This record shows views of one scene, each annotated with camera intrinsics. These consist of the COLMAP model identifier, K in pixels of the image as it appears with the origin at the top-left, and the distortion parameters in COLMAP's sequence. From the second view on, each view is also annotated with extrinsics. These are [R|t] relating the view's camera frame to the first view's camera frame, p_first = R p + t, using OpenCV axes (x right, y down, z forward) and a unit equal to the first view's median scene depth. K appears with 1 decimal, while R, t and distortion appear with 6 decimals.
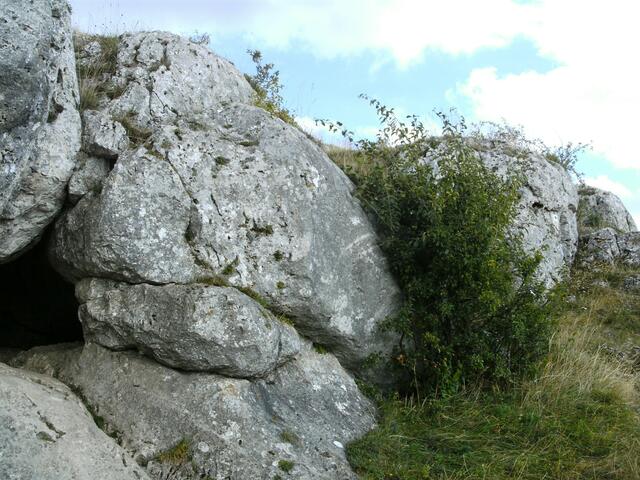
lens RADIAL K [[709.4, 0, 320.0], [0, 709.4, 240.0], [0, 0, 1]] dist [-0.163659, 0.019547]
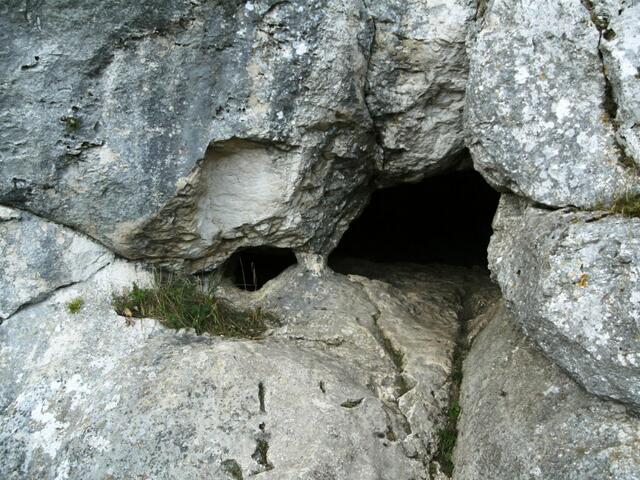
lens RADIAL K [[709.4, 0, 320.0], [0, 709.4, 240.0], [0, 0, 1]] dist [-0.163659, 0.019547]
pose [[0.408234, 0.054025, -0.911277, 0.172763], [0.129800, 0.984670, 0.116523, 0.002772], [0.903602, -0.165852, 0.394963, 0.632039]]
